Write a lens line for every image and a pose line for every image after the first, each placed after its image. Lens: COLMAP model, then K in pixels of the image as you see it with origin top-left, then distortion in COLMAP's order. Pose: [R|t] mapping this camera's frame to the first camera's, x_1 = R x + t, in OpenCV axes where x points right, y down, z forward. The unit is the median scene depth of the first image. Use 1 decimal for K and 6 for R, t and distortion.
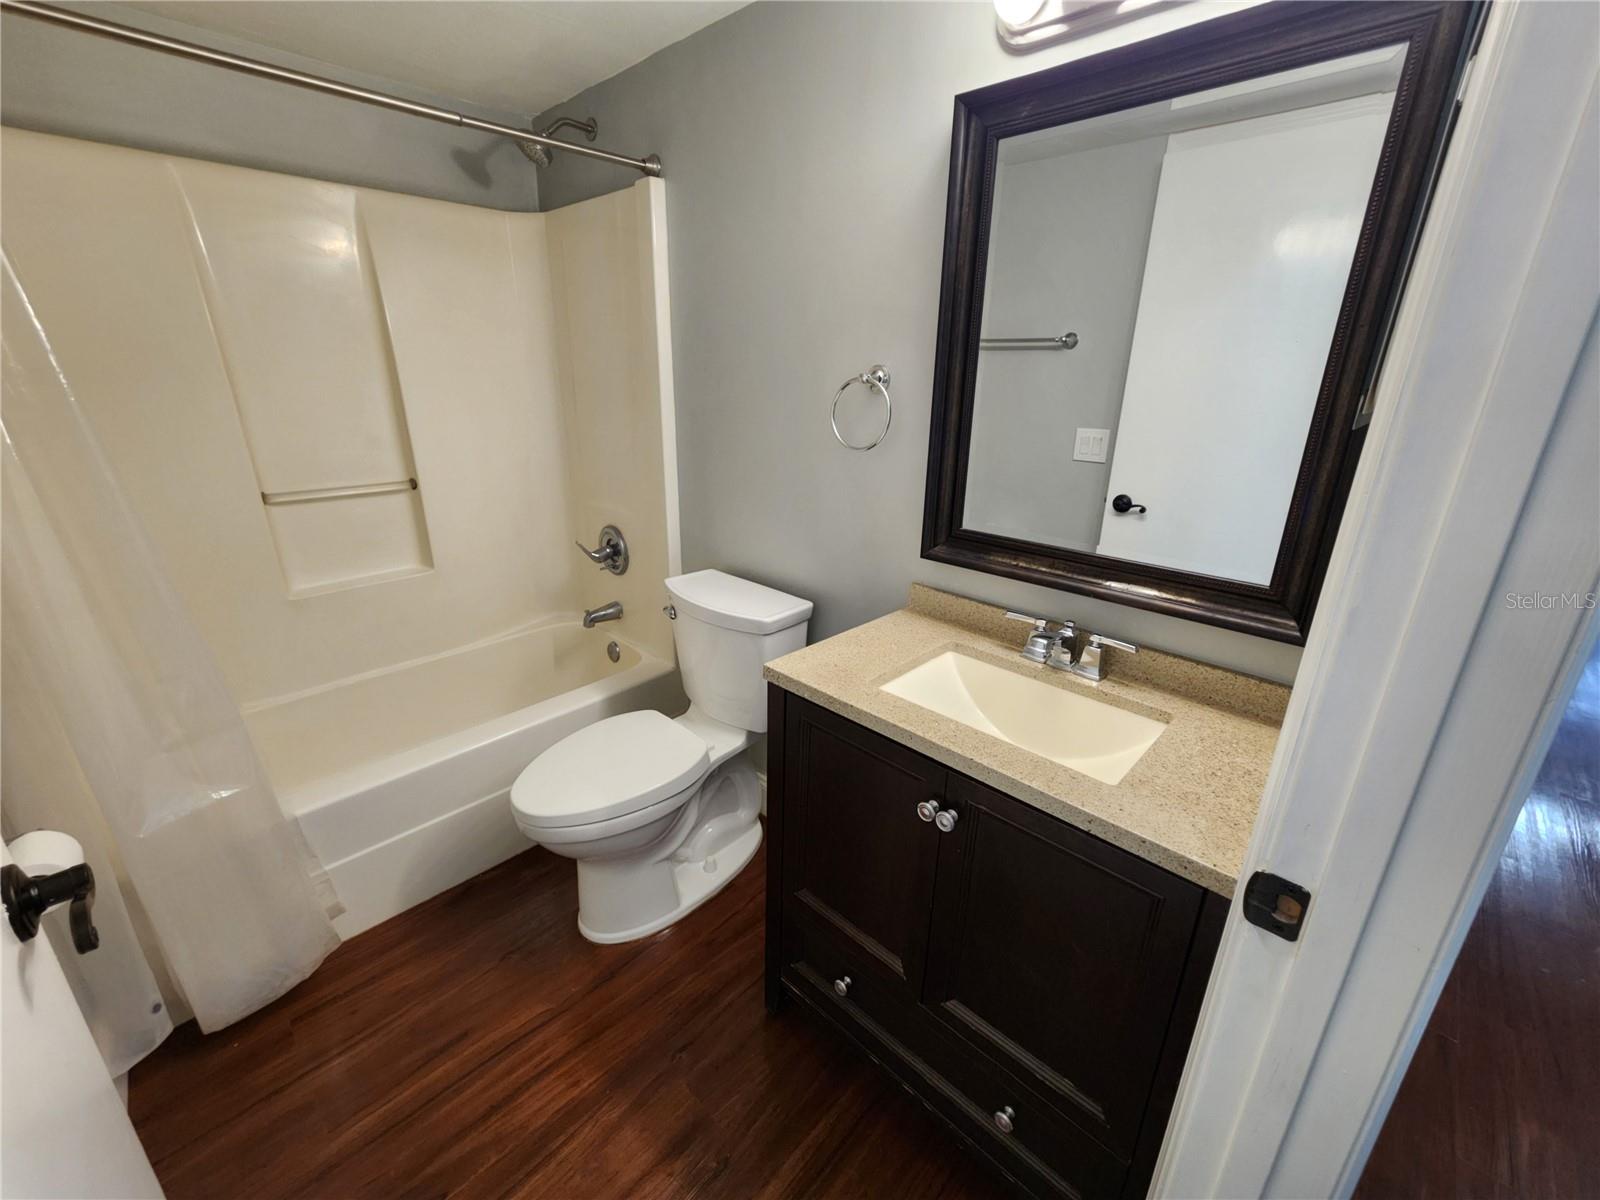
lens RADIAL K [[660.6, 0, 796.3], [0, 660.6, 599.7], [0, 0, 1]] dist [0.001115, 0.001513]
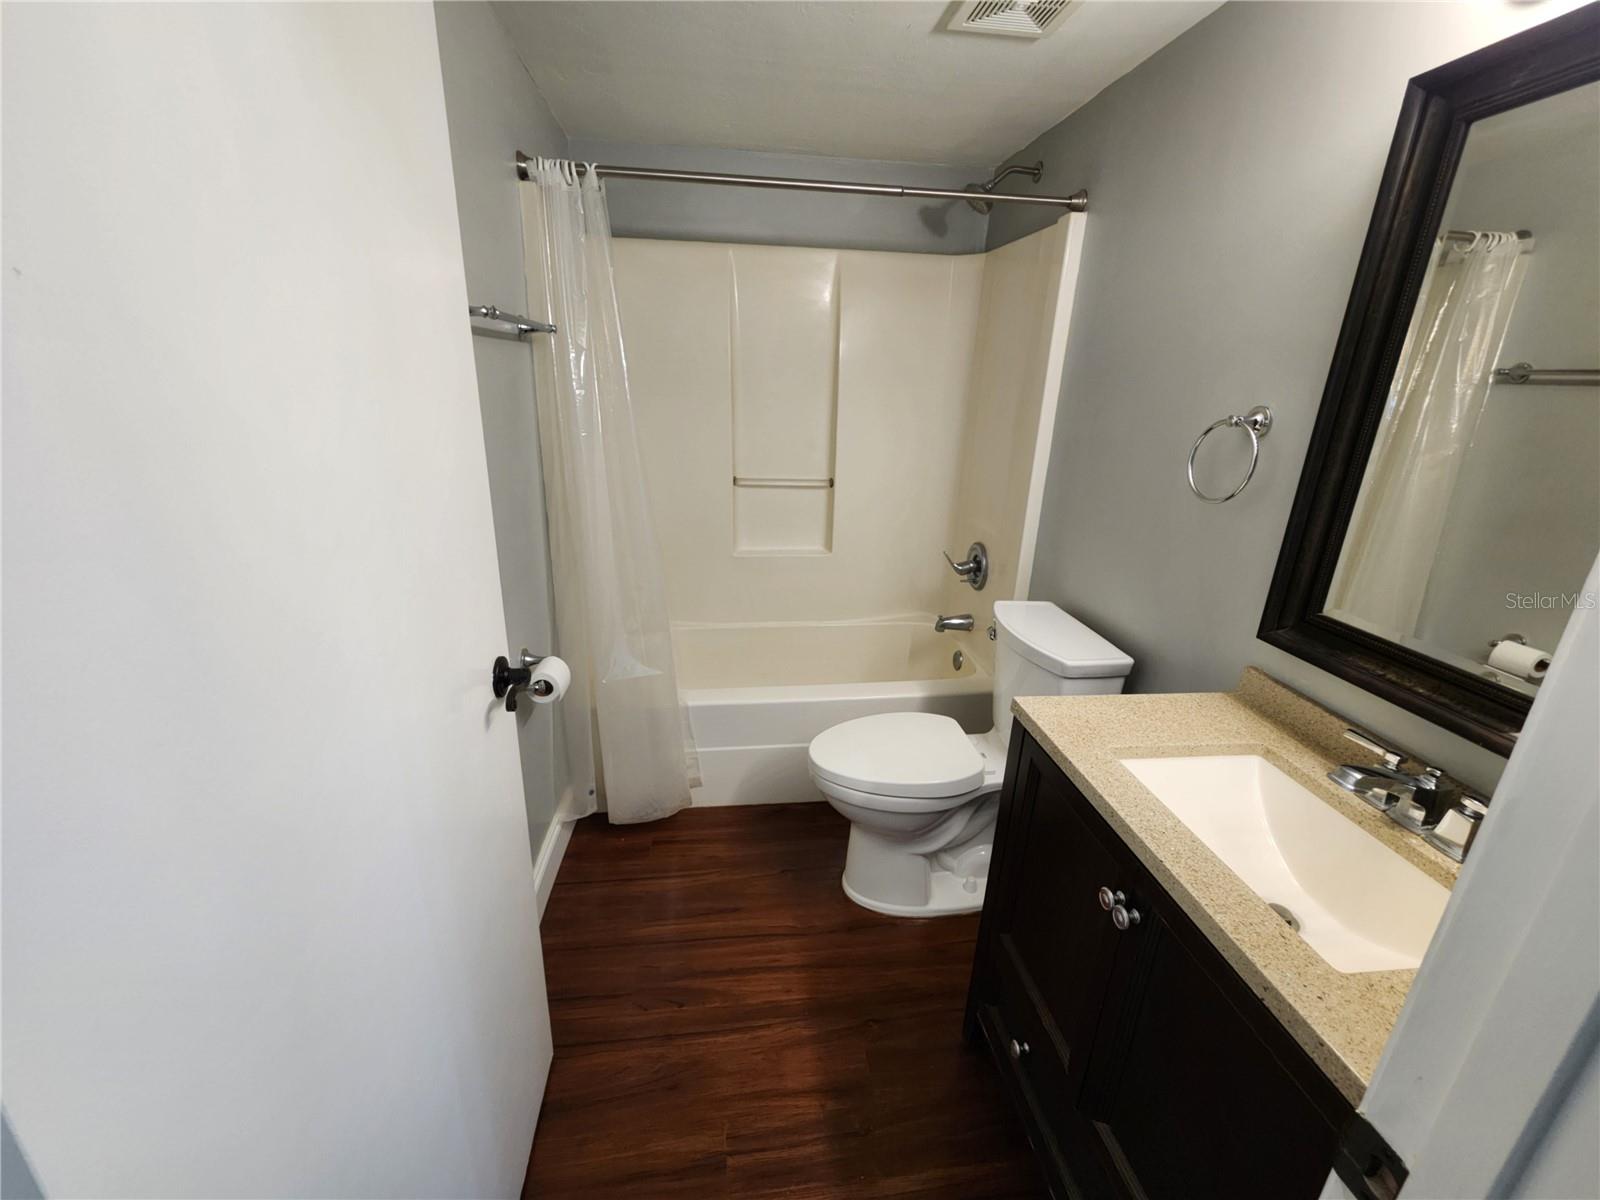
lens RADIAL K [[660.6, 0, 799.4], [0, 660.6, 602.5], [0, 0, 1]] dist [0.001115, 0.001513]
pose [[0.777588, 0.219150, -0.589347, 0.214459], [-0.231055, 0.971309, 0.056329, -0.019625], [0.584783, 0.092371, 0.805914, -0.012335]]
